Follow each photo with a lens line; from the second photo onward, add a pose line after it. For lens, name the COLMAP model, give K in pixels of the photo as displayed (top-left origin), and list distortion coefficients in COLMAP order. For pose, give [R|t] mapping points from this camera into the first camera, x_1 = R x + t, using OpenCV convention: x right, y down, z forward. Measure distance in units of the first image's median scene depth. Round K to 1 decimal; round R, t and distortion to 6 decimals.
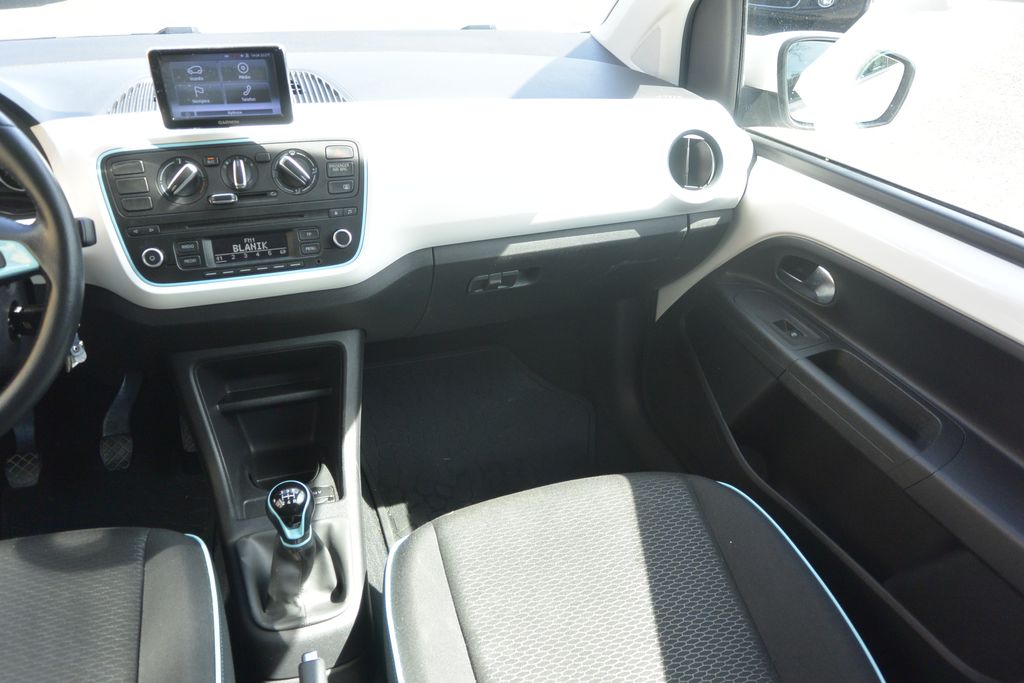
lens RADIAL K [[784.5, 0, 510.4], [0, 784.5, 341.7], [0, 0, 1]] dist [-0.000747, 0.000936]
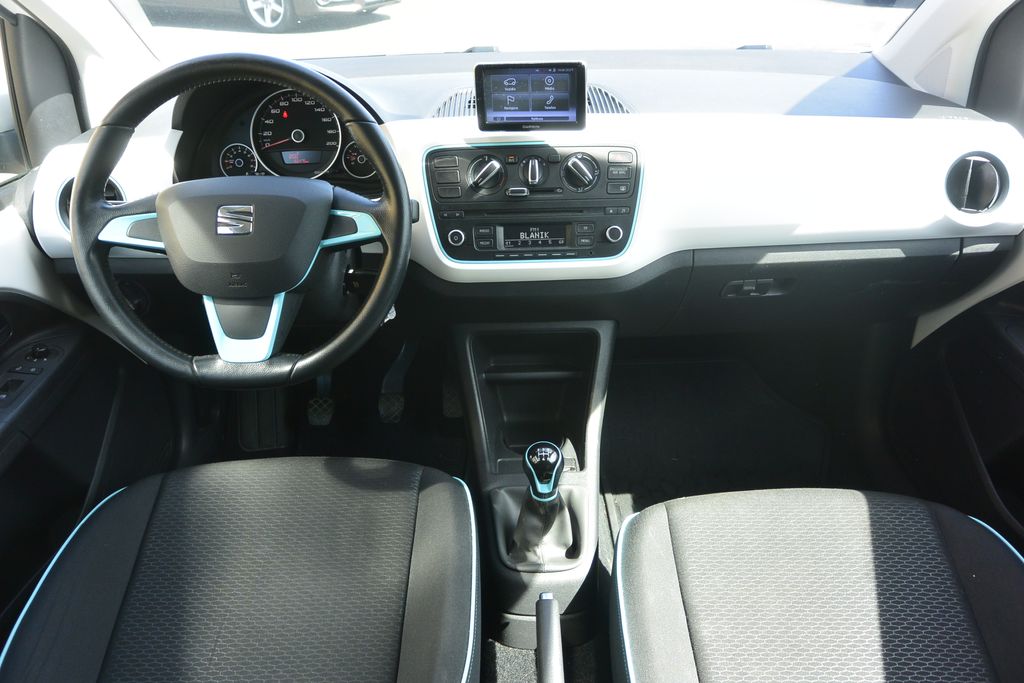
lens RADIAL K [[781.8, 0, 507.9], [0, 781.8, 342.5], [0, 0, 1]] dist [-0.003892, 0.012630]
pose [[0.953053, 0.109510, -0.282308, -0.027998], [-0.115415, 0.993308, -0.004321, 0.044579], [0.279946, 0.036701, 0.959314, -0.104335]]
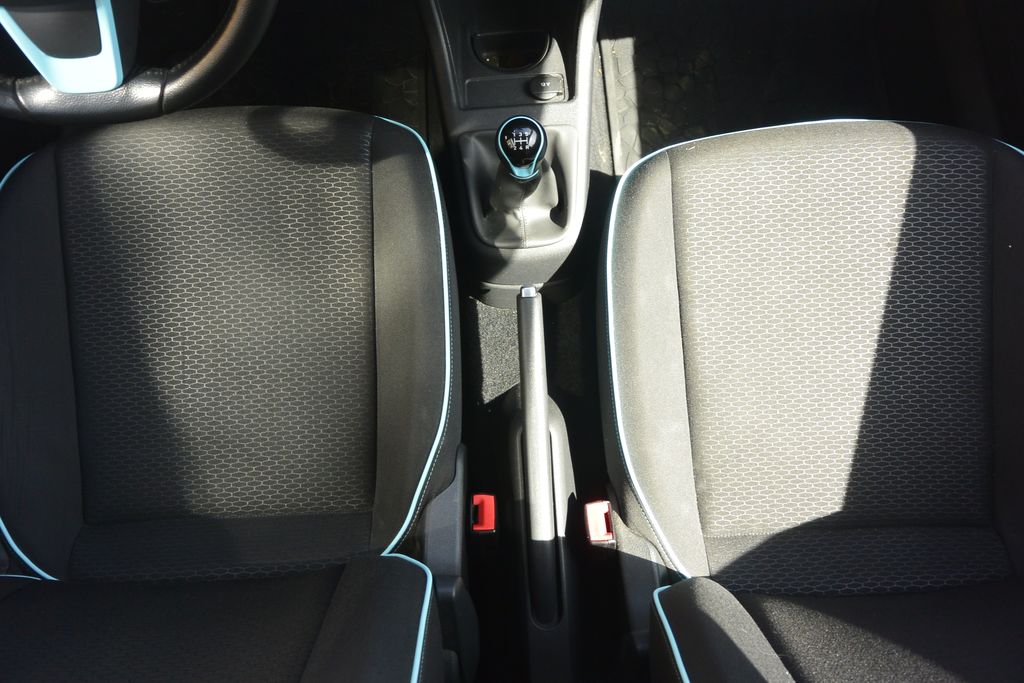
lens RADIAL K [[781.8, 0, 507.9], [0, 781.8, 342.5], [0, 0, 1]] dist [-0.003892, 0.012630]
pose [[0.962943, 0.233854, -0.134359, -0.117379], [-0.075637, 0.712338, 0.697749, -0.245411], [0.258880, -0.661730, 0.703629, 0.207161]]
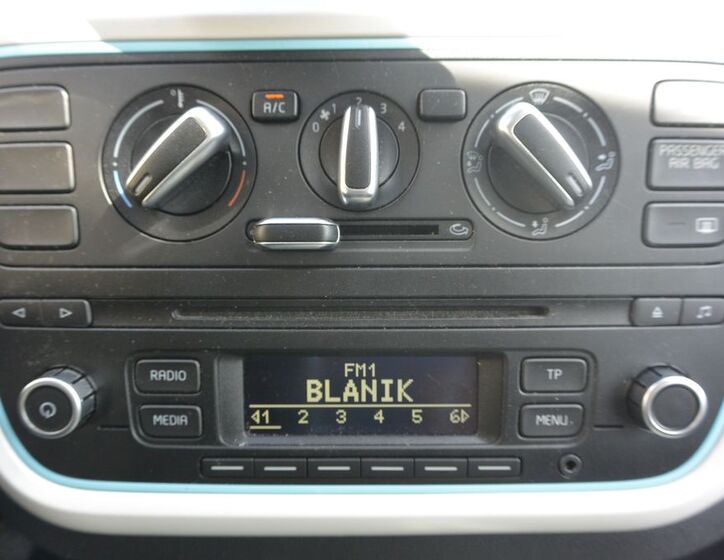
lens RADIAL K [[610.1, 0, 362.0], [0, 610.1, 280.0], [0, 0, 1]] dist [-0.002274, -0.000508]
pose [[0.946553, 0.129601, -0.295366, -0.265242], [-0.137285, 0.990517, -0.005335, -0.162697], [0.291874, 0.045599, 0.955369, 0.768523]]
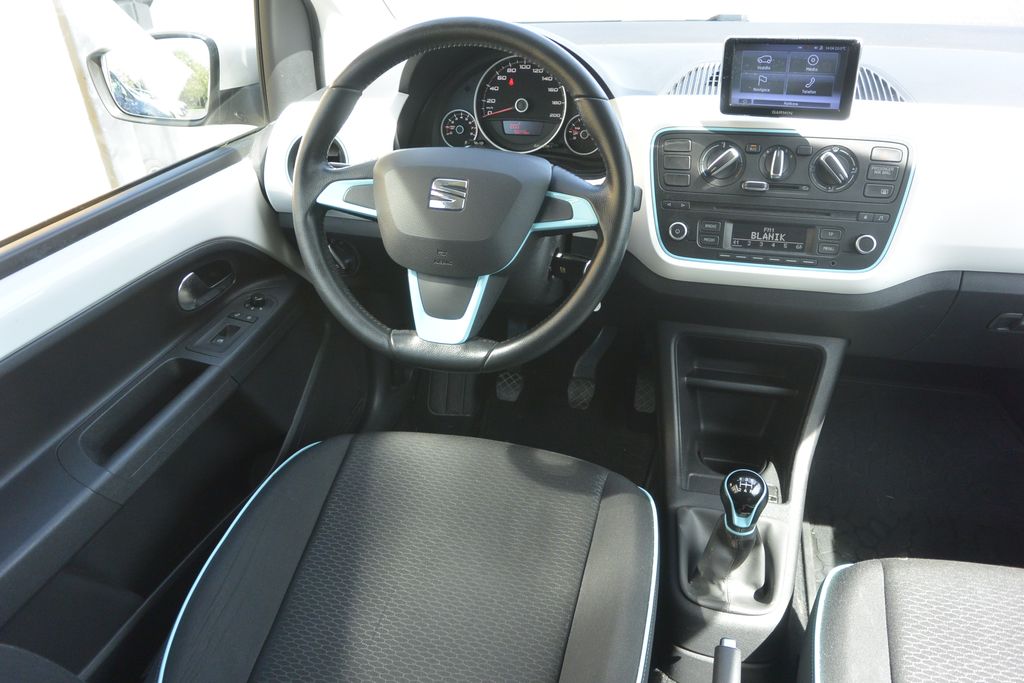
lens RADIAL K [[781.8, 0, 507.9], [0, 781.8, 342.5], [0, 0, 1]] dist [-0.003892, 0.012630]
pose [[0.836605, 0.239634, -0.492614, -0.082701], [-0.231296, 0.969679, 0.078895, 0.009955], [0.496583, 0.047936, 0.866665, -0.034463]]
